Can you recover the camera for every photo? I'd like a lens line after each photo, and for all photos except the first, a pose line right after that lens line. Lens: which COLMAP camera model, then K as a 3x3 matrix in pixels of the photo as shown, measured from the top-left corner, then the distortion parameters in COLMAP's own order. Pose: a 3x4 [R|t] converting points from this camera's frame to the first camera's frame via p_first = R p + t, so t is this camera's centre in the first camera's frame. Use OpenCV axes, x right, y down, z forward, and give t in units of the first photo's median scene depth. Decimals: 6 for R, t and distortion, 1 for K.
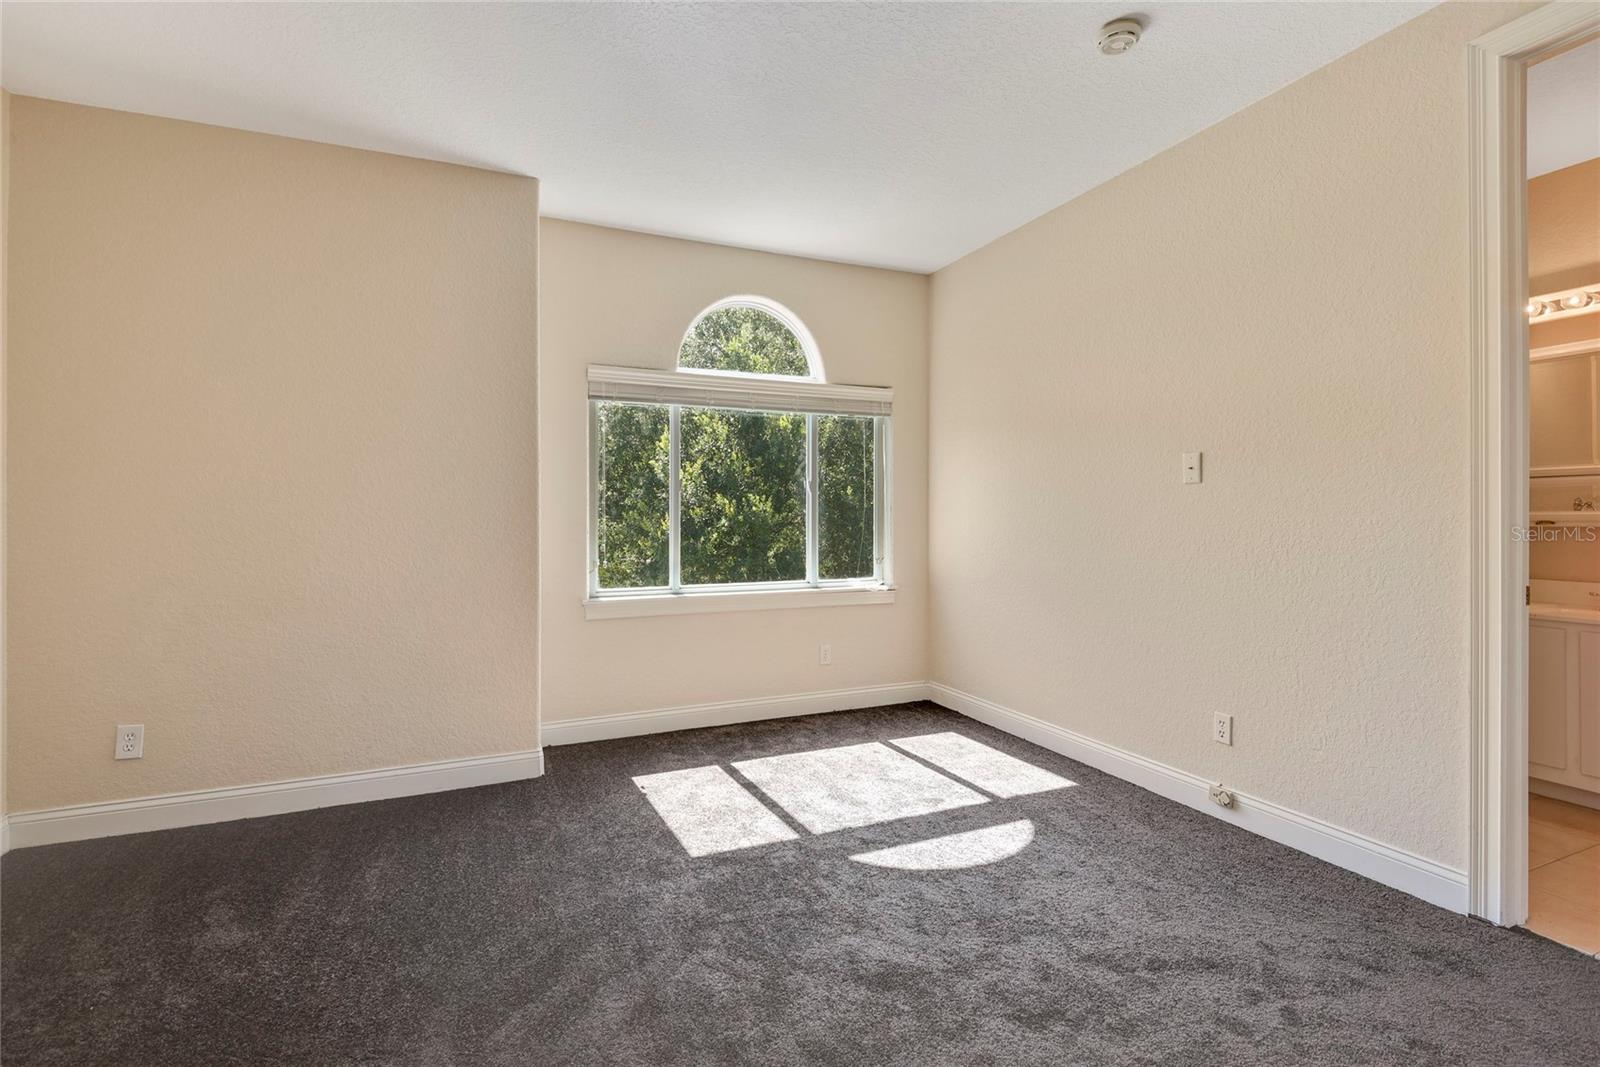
lens RADIAL K [[731.4, 0, 800.0], [0, 731.4, 533.5], [0, 0, 1]] dist [-0.000643, -0.001318]
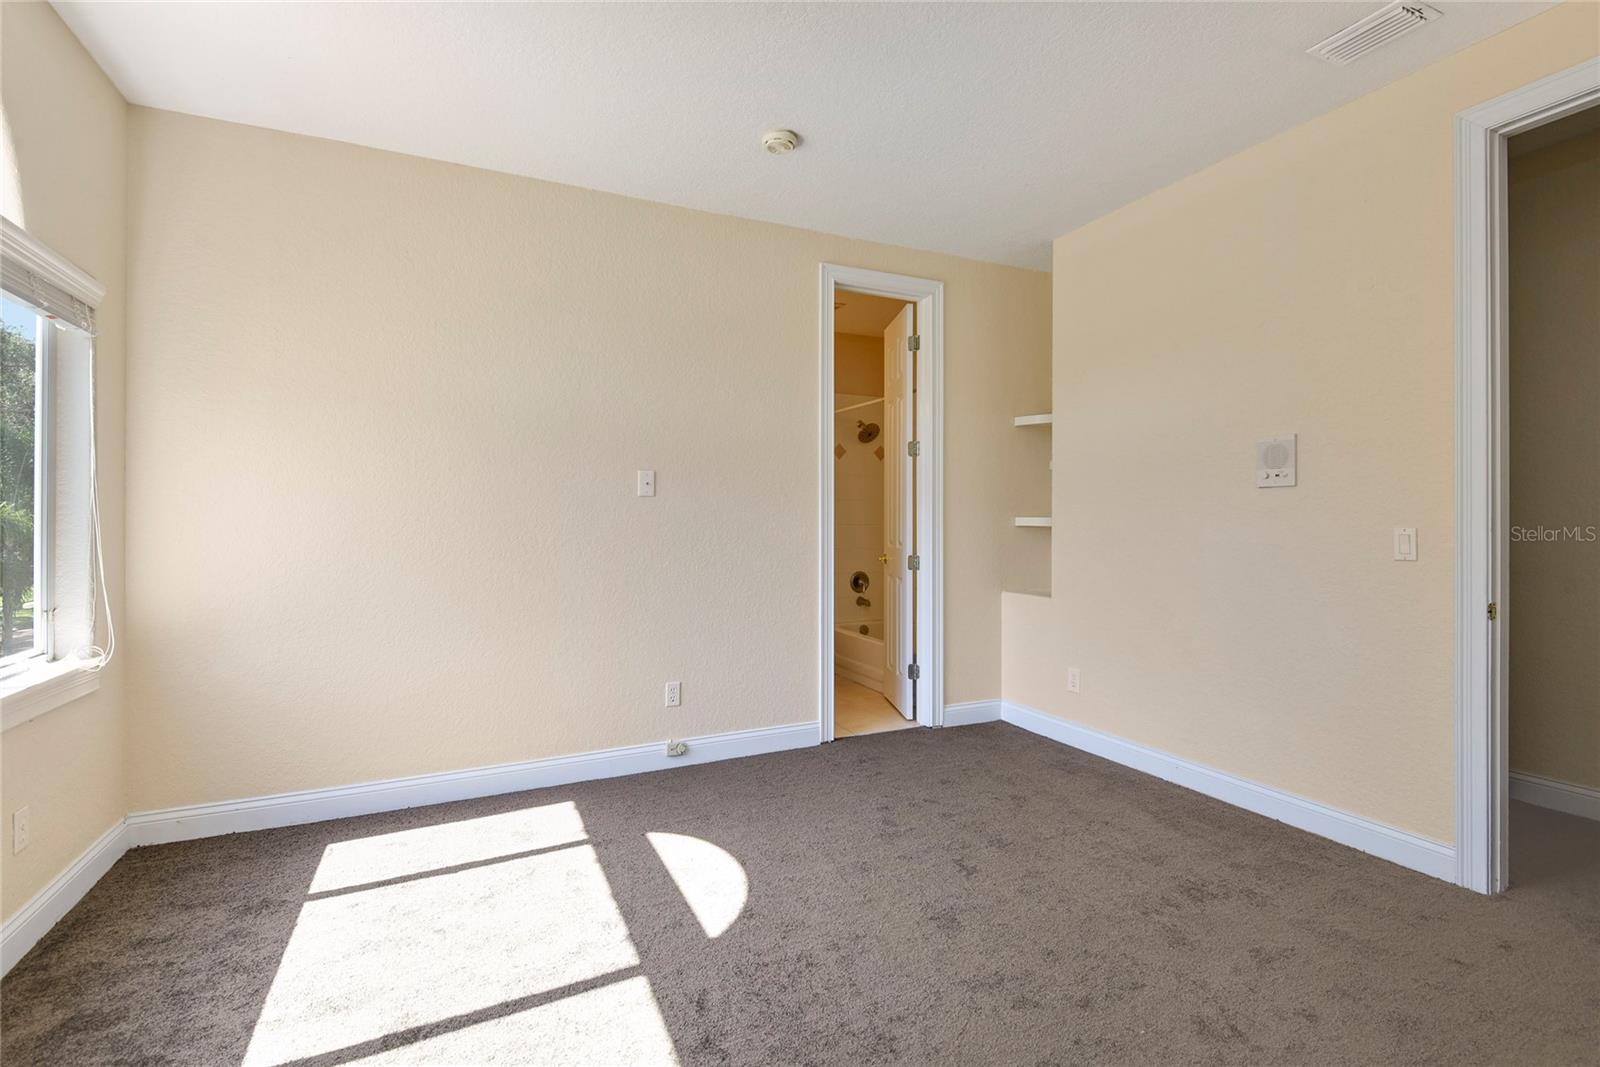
lens RADIAL K [[731.4, 0, 800.0], [0, 731.4, 533.5], [0, 0, 1]] dist [-0.000643, -0.001318]
pose [[-0.017606, -0.016724, 0.999705, -0.651567], [0.027581, 0.999471, 0.017206, -0.022609], [-0.999465, 0.027876, -0.017135, 0.780471]]
